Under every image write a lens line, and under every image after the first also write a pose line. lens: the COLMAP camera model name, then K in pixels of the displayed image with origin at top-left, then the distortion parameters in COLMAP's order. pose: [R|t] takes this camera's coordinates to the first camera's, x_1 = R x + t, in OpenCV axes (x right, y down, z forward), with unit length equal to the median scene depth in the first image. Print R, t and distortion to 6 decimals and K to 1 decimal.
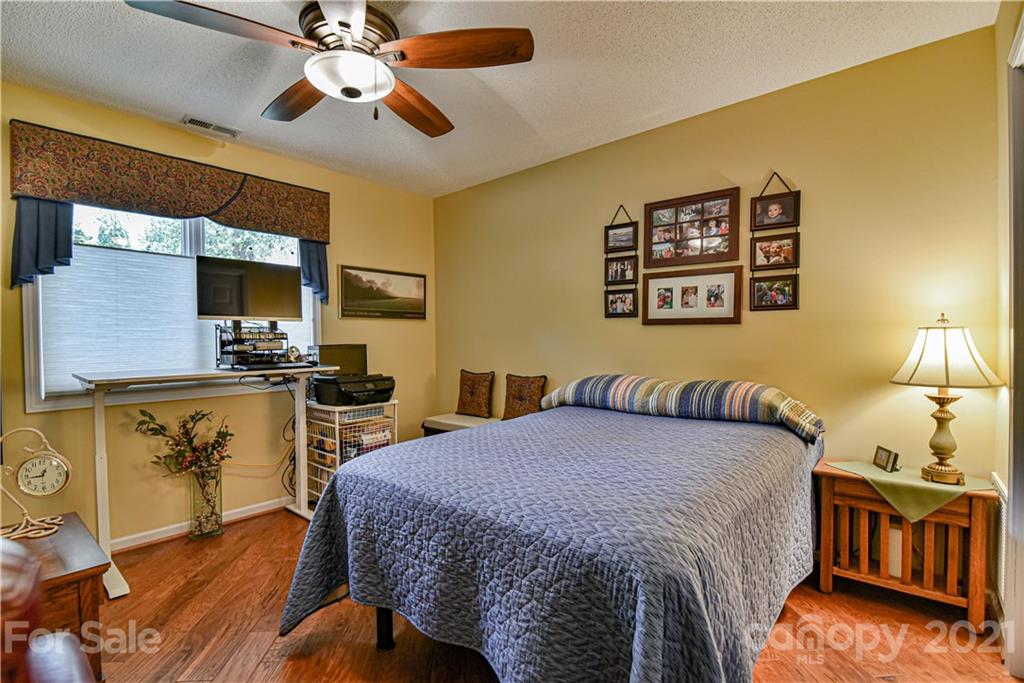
lens RADIAL K [[472.6, 0, 508.4], [0, 472.6, 344.1], [0, 0, 1]] dist [-0.018994, 0.000120]
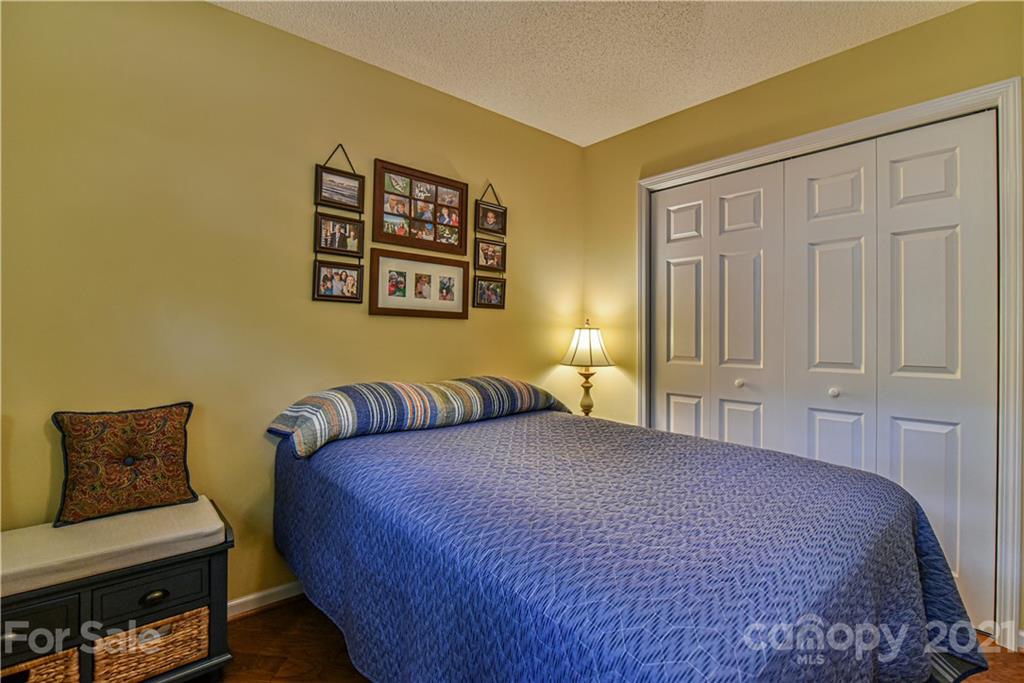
lens RADIAL K [[472.6, 0, 512.7], [0, 472.6, 330.5], [0, 0, 1]] dist [-0.018994, 0.000120]
pose [[0.146416, 0.016876, 0.989079, -0.440576], [0.003494, 0.999839, -0.017577, -0.000983], [-0.989217, 0.006030, 0.146333, 0.675385]]
